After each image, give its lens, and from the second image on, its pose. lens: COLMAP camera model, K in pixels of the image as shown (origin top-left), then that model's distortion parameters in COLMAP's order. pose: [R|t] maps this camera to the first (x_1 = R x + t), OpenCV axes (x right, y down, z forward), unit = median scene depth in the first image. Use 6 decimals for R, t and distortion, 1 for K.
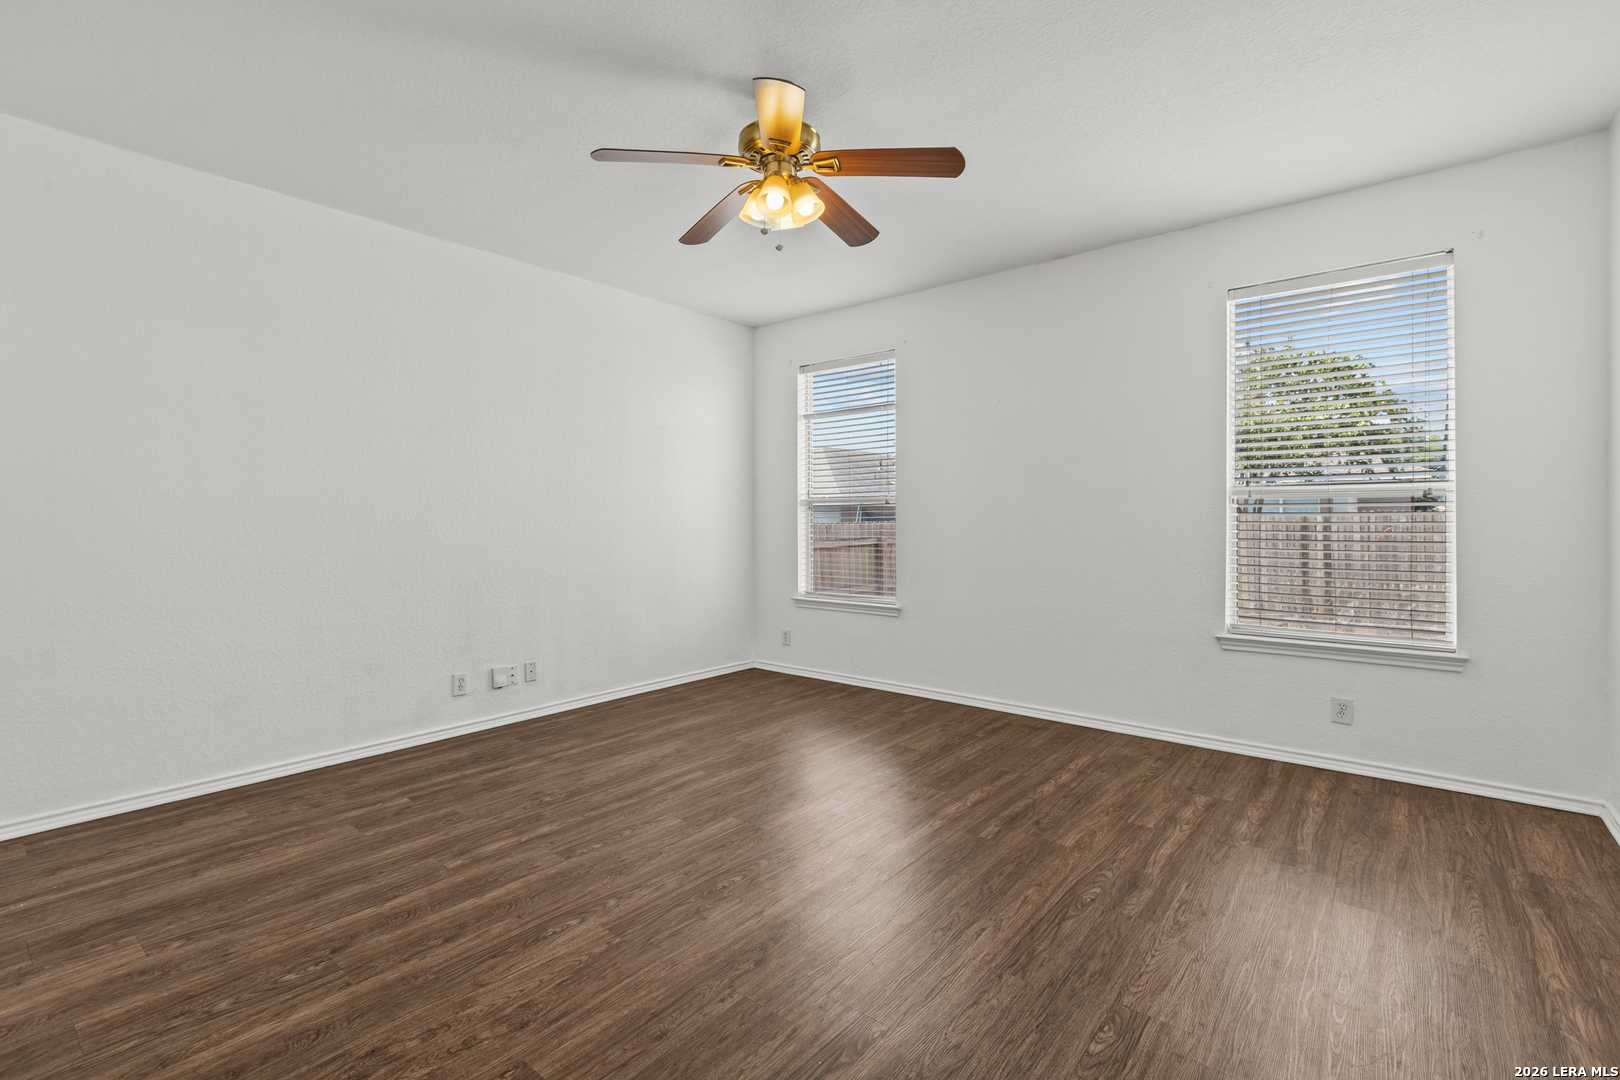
lens RADIAL K [[726.9, 0, 811.2], [0, 726.9, 531.1], [0, 0, 1]] dist [-0.000064, 0.000460]
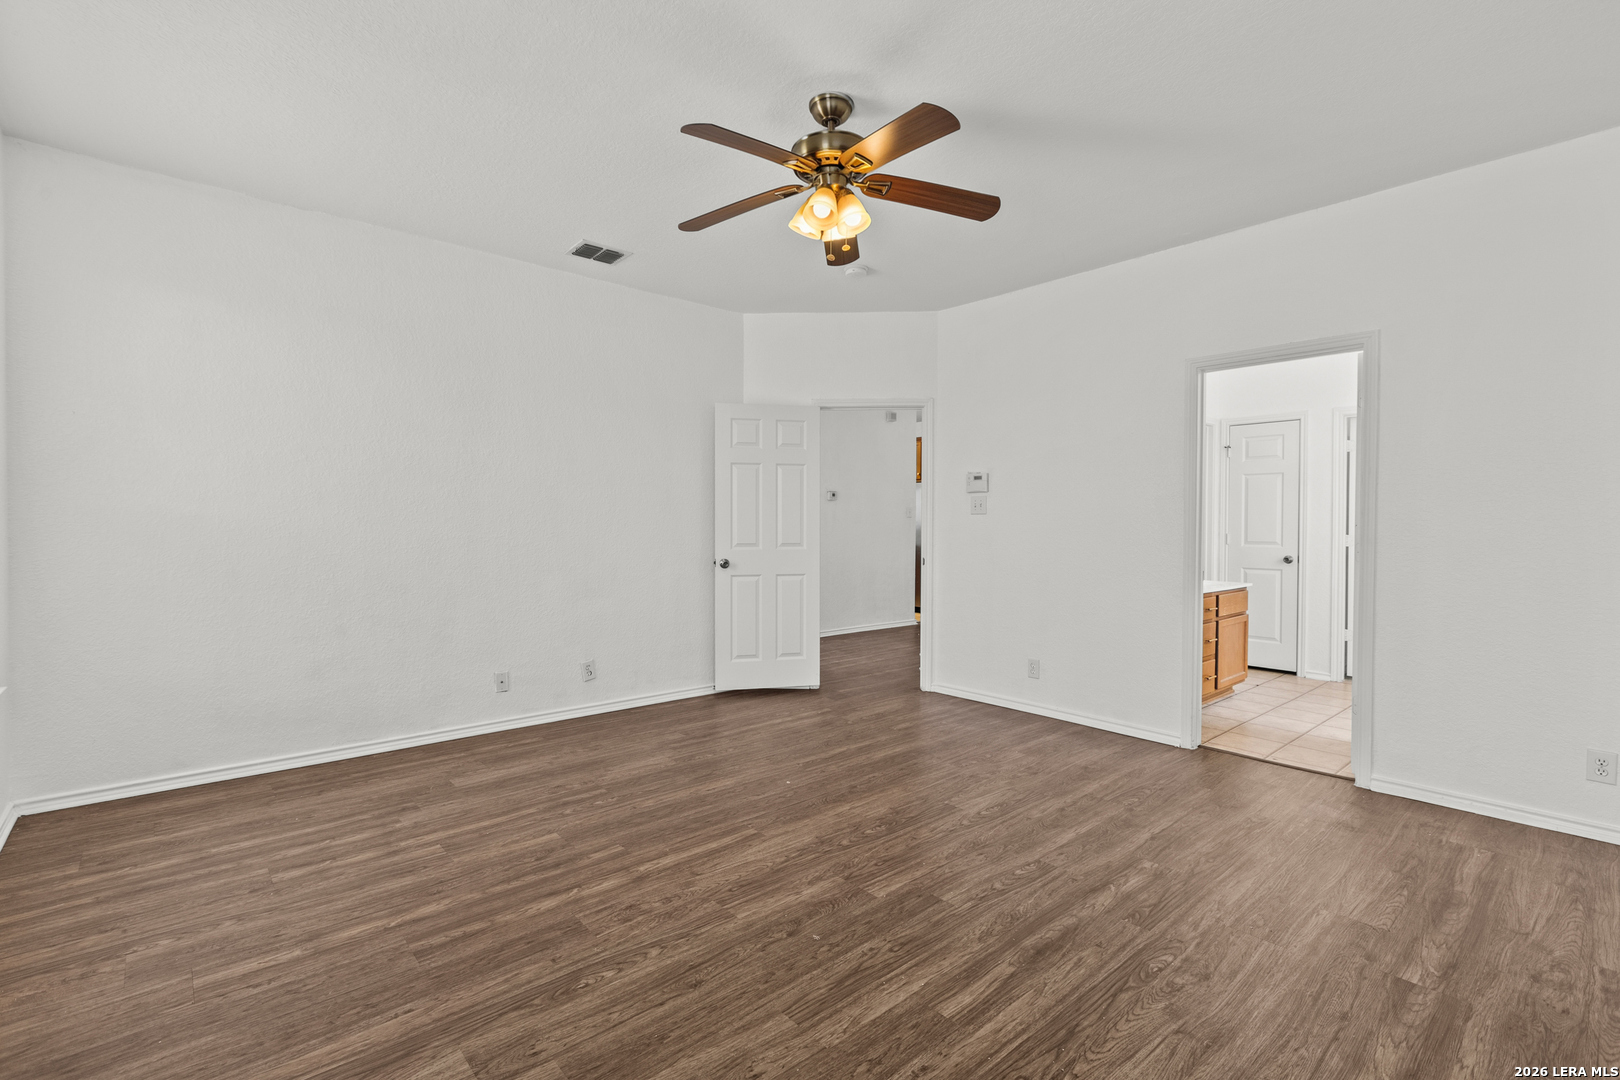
lens RADIAL K [[726.9, 0, 807.0], [0, 726.9, 538.7], [0, 0, 1]] dist [-0.000064, 0.000460]
pose [[-0.986144, -0.005139, 0.165811, -0.173070], [0.000095, 0.999502, 0.031544, -0.027187], [-0.165890, 0.031123, -0.985653, 1.915682]]
